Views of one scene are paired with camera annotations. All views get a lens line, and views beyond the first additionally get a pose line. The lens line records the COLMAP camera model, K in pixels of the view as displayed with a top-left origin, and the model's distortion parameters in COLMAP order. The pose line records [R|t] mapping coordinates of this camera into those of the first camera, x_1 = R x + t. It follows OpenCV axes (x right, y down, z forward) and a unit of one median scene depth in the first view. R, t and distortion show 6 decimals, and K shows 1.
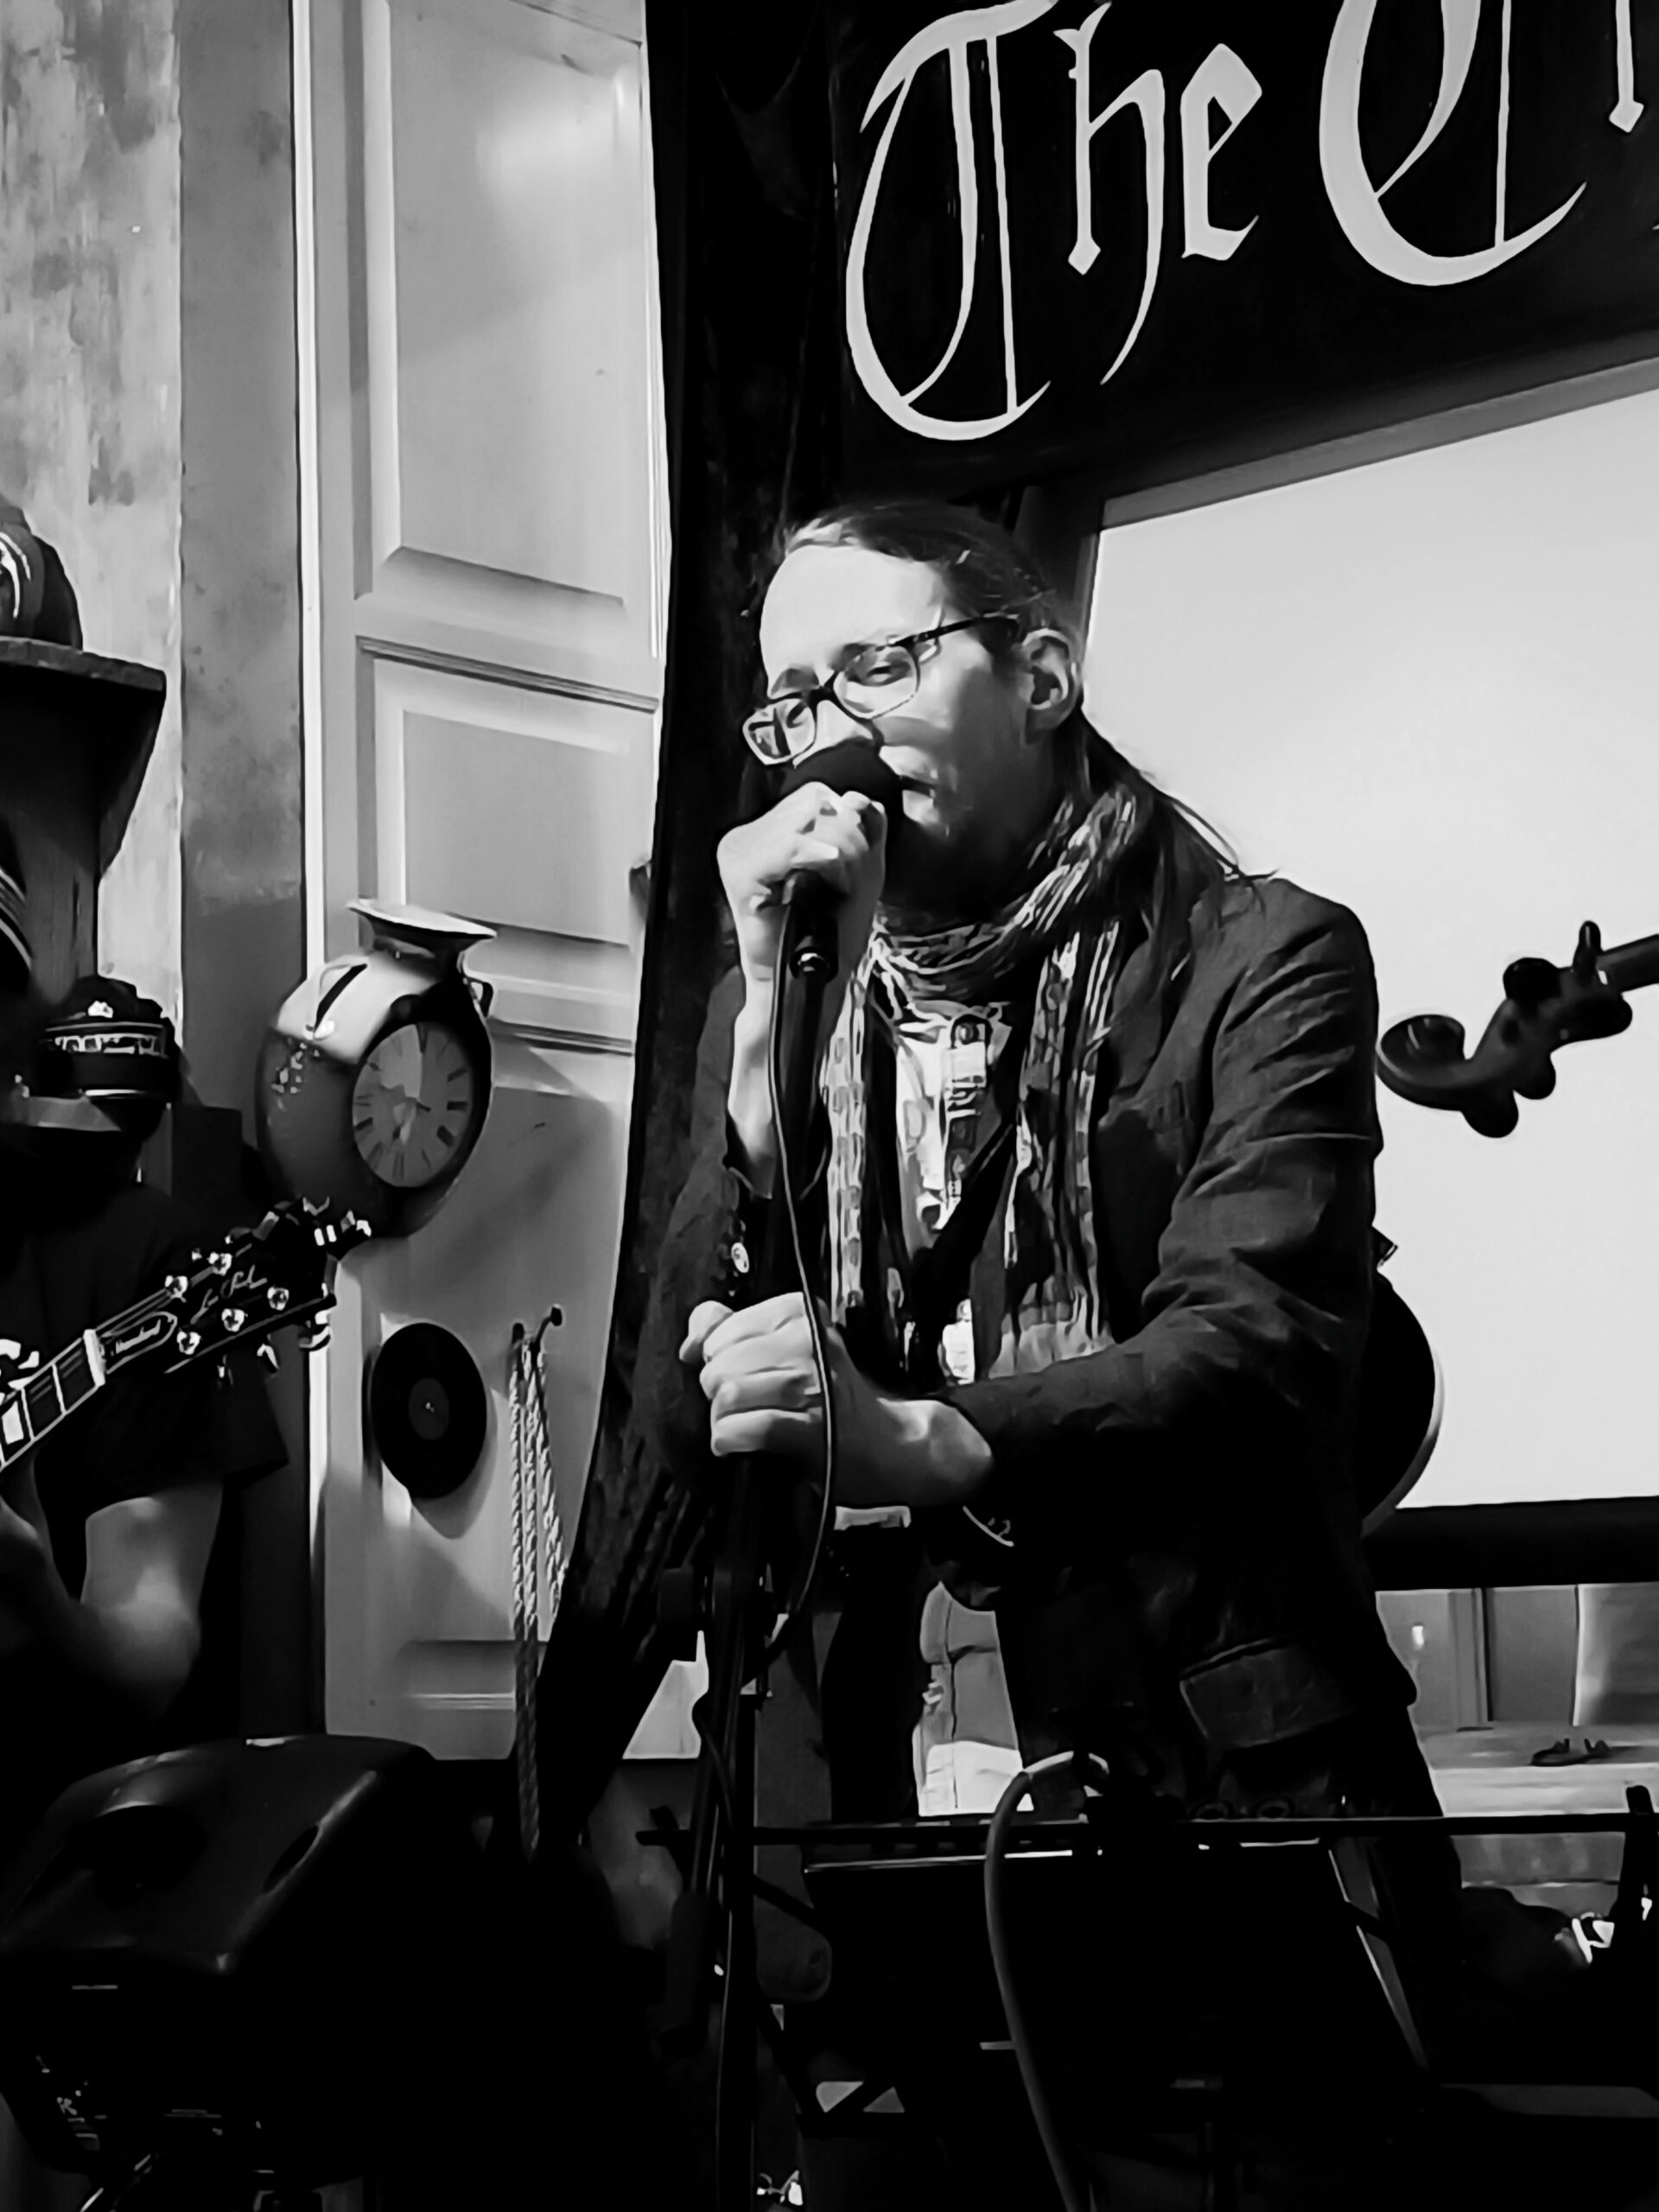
lens RADIAL K [[5309.3, 0, 824.2], [0, 5309.3, 1126.1], [0, 0, 1]] dist [0.114248, 0.000000]
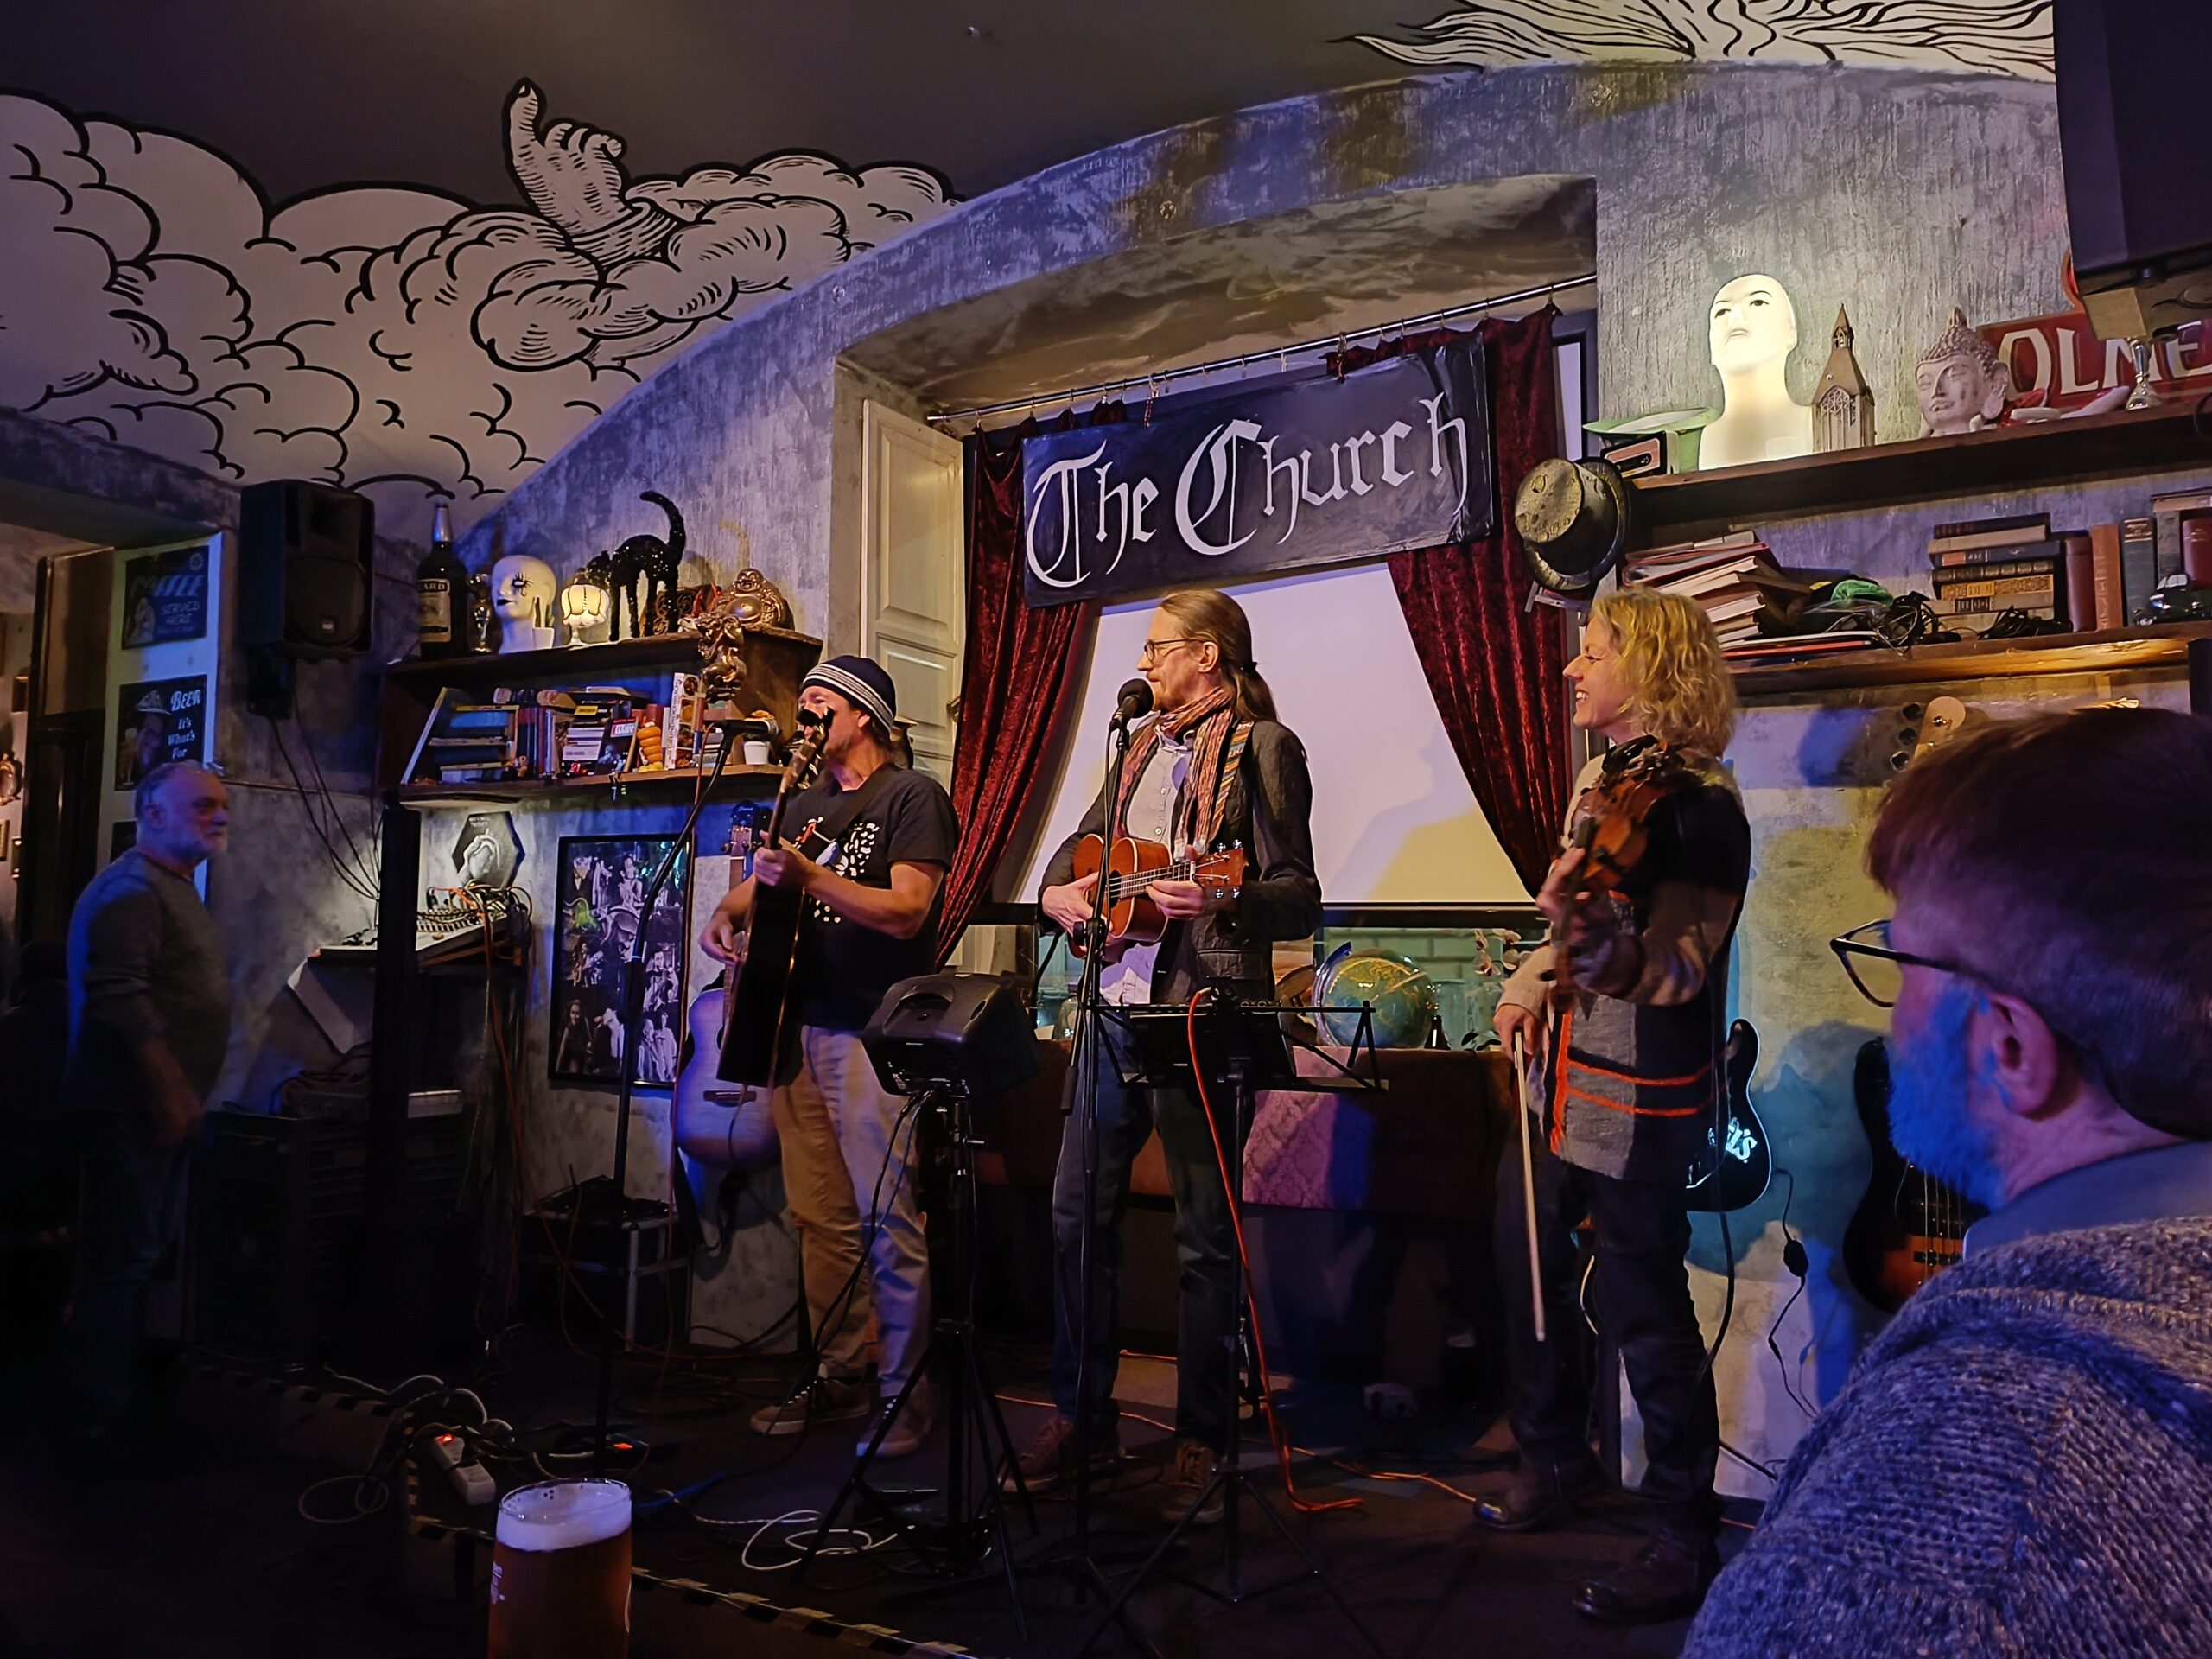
lens RADIAL K [[1609.1, 0, 1107.8], [0, 1609.1, 829.0], [0, 0, 1]] dist [0.055992, -0.053260]
pose [[0.985499, 0.039480, 0.165024, -0.109505], [-0.046897, 0.998046, 0.041289, -0.017081], [-0.163072, -0.048429, 0.985425, -0.036042]]
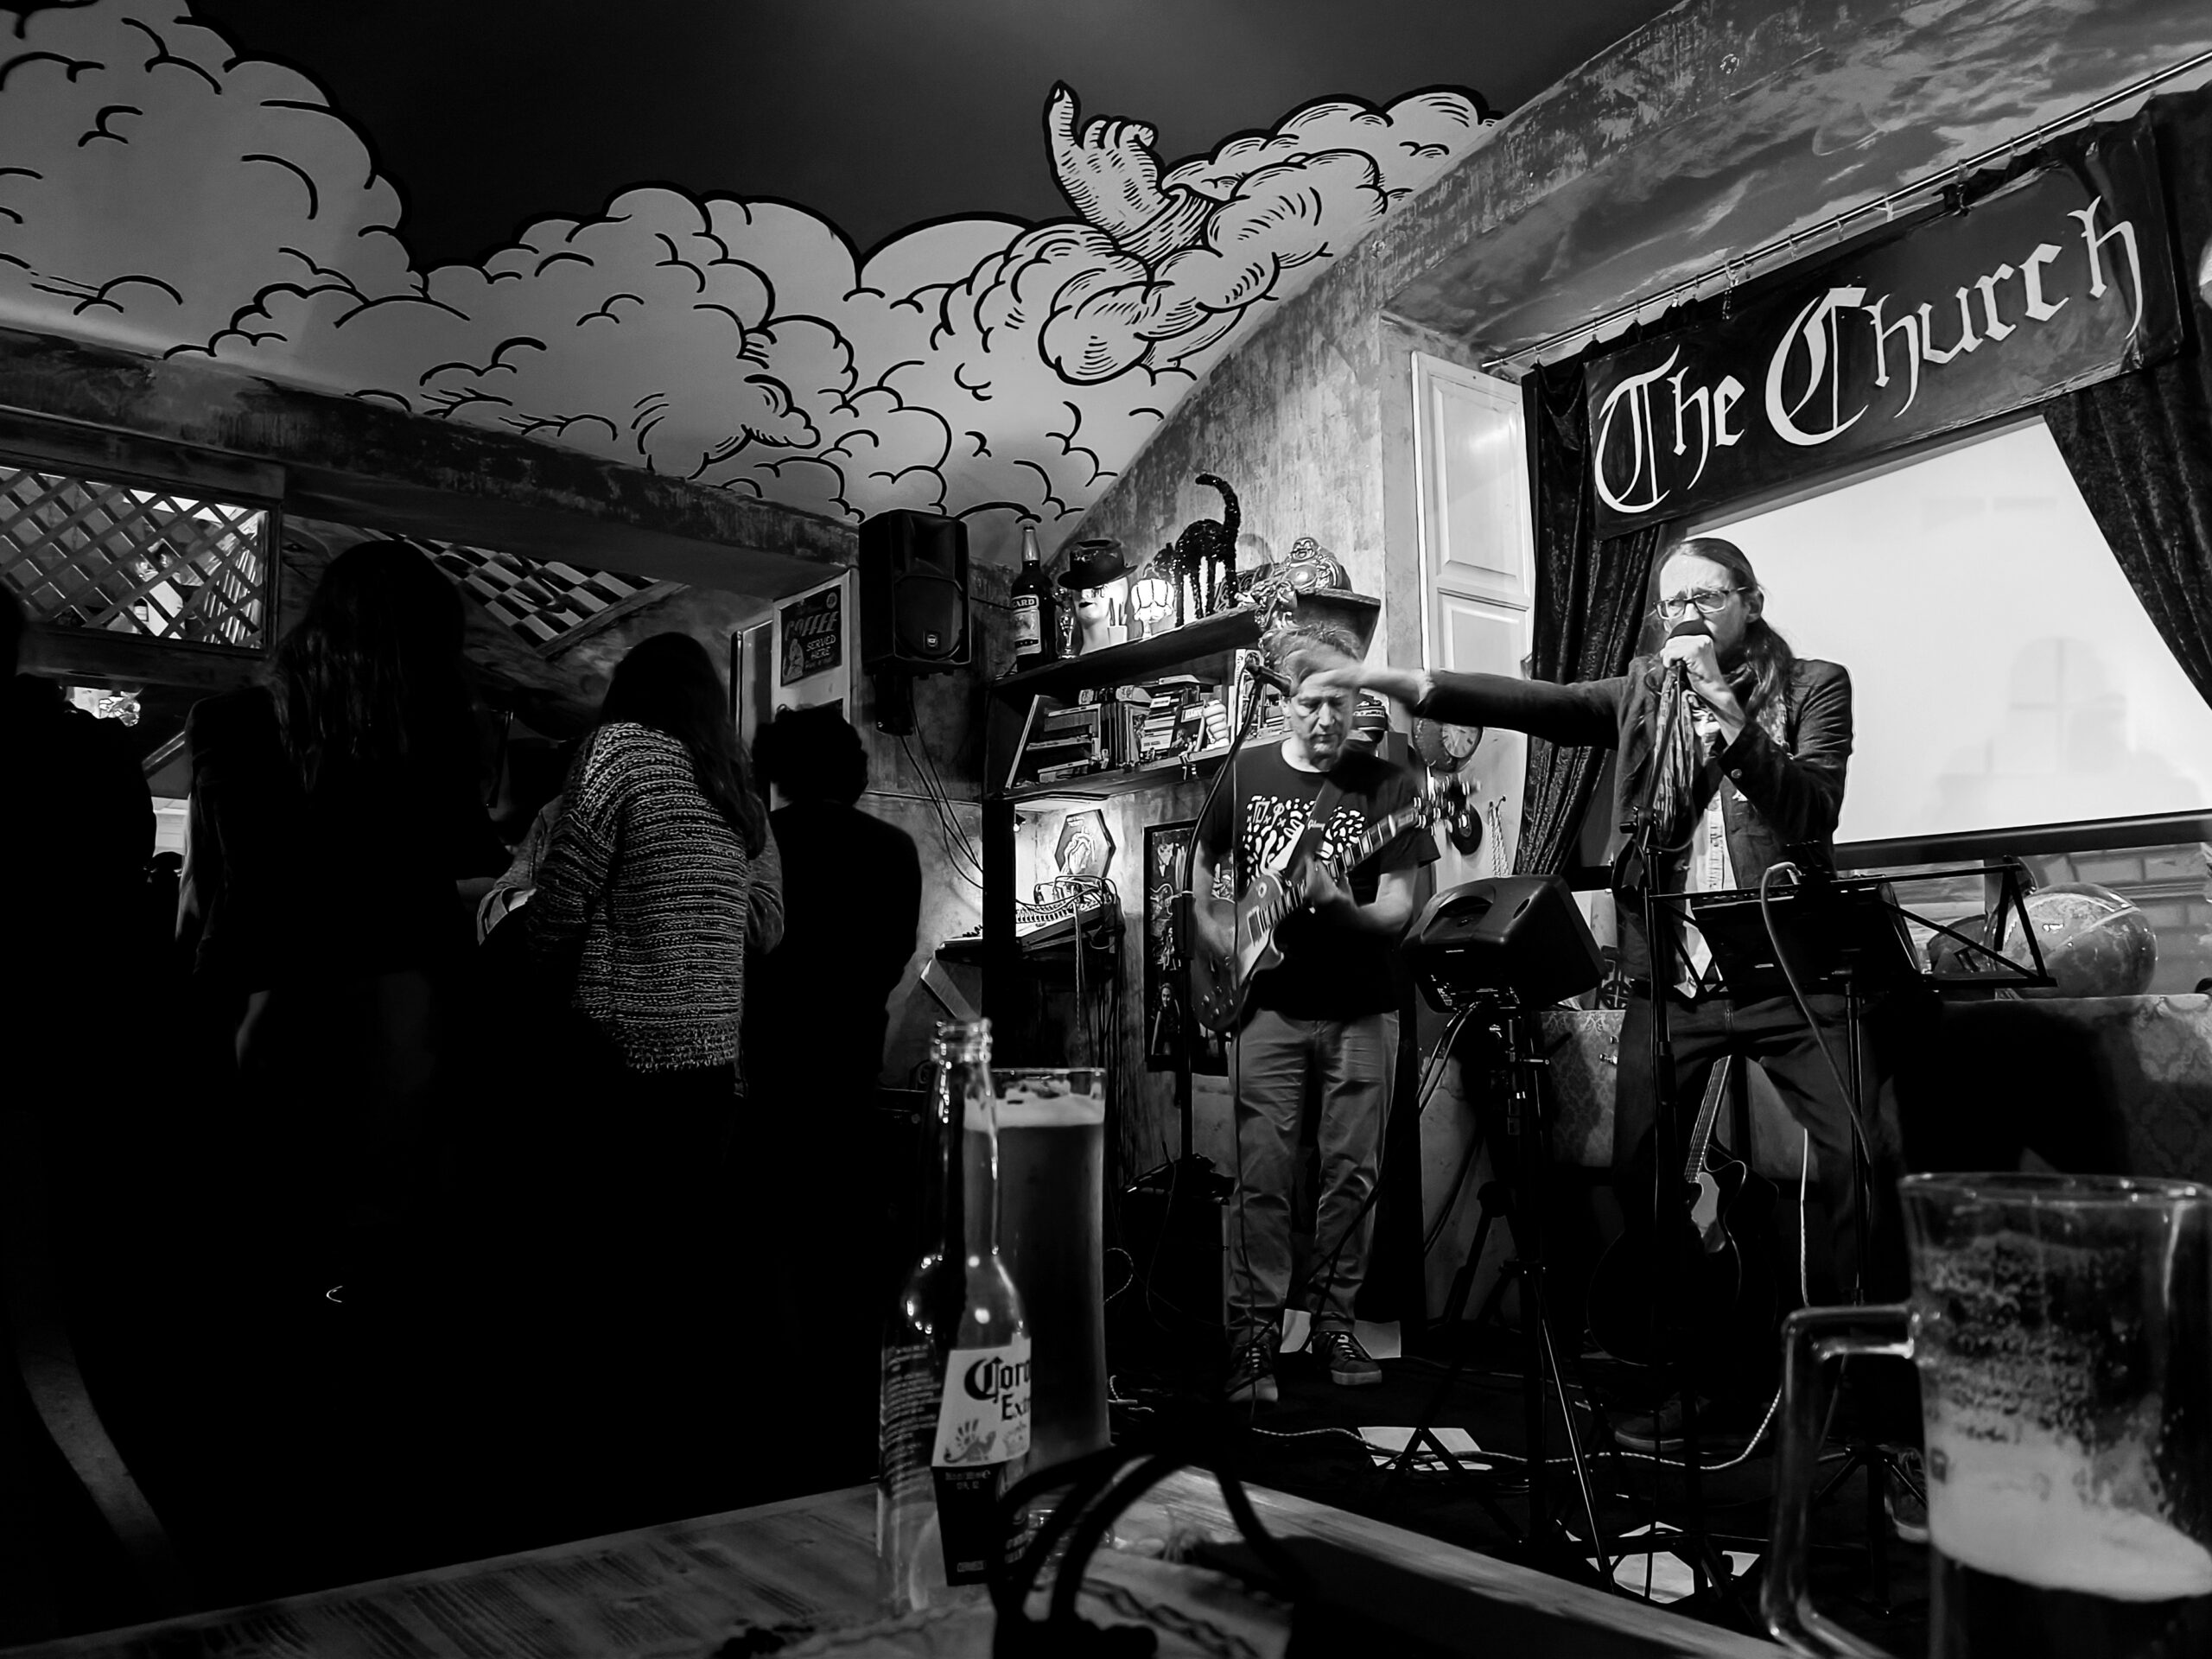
lens RADIAL K [[1609.1, 0, 1108.9], [0, 1609.1, 830.1], [0, 0, 1]] dist [0.055992, -0.053260]
pose [[0.975480, -0.019724, -0.219203, -0.071746], [0.022056, 0.999723, 0.008196, 0.042901], [0.218981, -0.012830, 0.975645, 0.000769]]
